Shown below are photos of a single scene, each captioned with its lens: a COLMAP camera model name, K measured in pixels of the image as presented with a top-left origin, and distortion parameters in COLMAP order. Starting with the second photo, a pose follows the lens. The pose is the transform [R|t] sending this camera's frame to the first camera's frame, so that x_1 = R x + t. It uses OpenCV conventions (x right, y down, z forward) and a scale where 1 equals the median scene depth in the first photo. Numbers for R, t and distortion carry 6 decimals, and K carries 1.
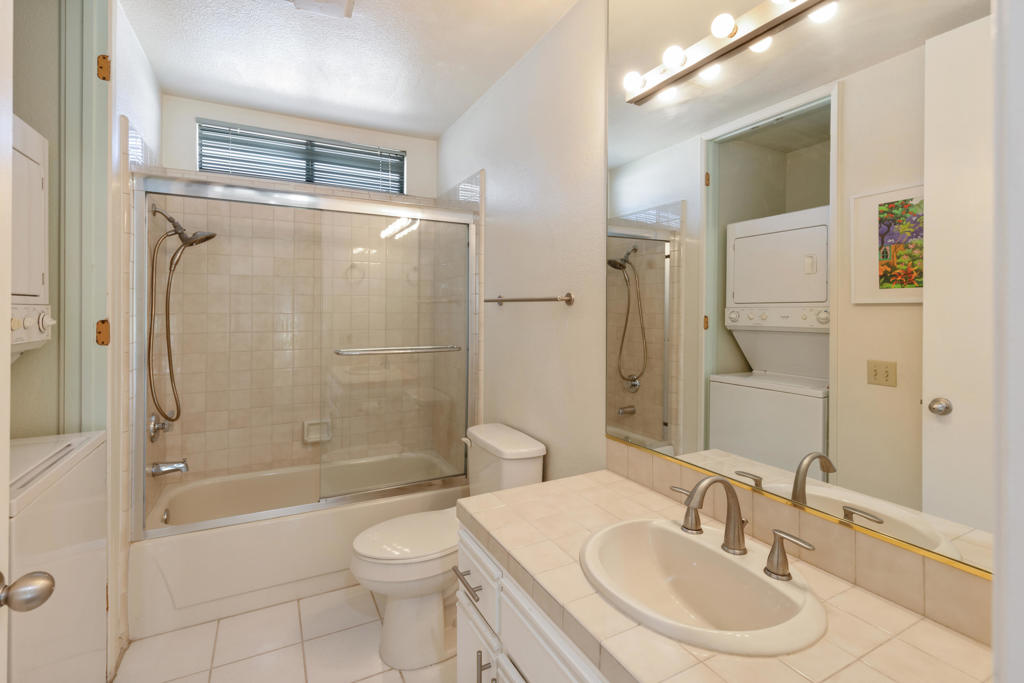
lens RADIAL K [[483.5, 0, 509.2], [0, 483.5, 310.5], [0, 0, 1]] dist [-0.001205, -0.000182]
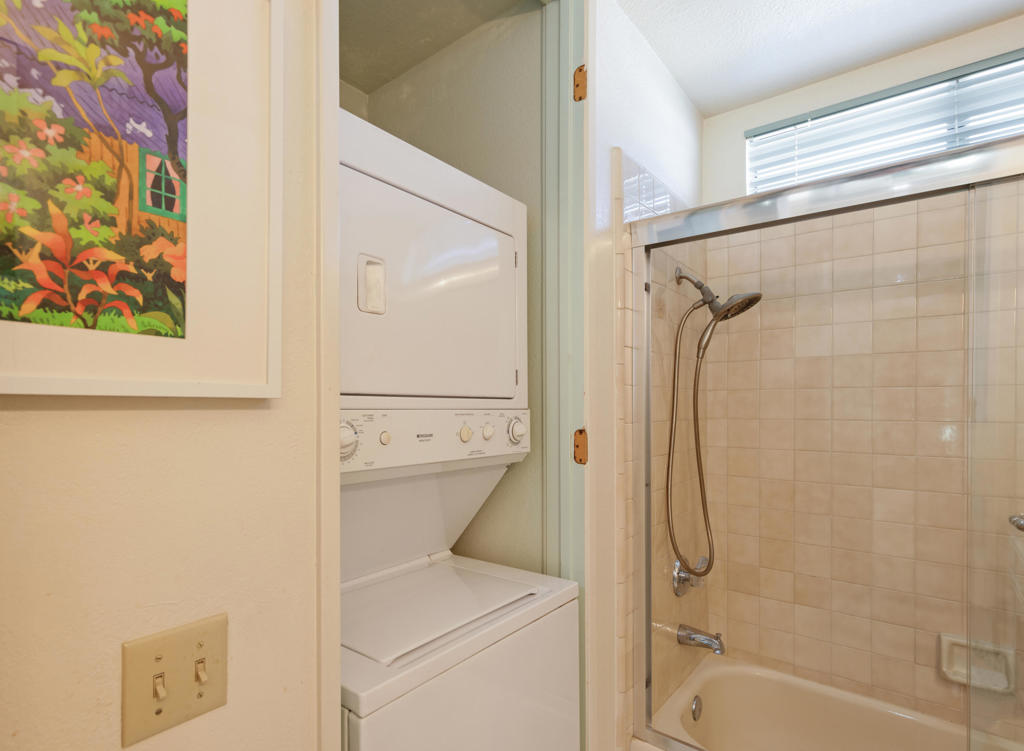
lens RADIAL K [[507.9, 0, 509.2], [0, 507.9, 405.7], [0, 0, 1]] dist [0.011480, 0.000166]
pose [[0.395901, -0.001750, -0.918291, -0.135092], [-0.002602, 0.999992, -0.003027, -0.011007], [0.918289, 0.003587, 0.395894, 0.463362]]
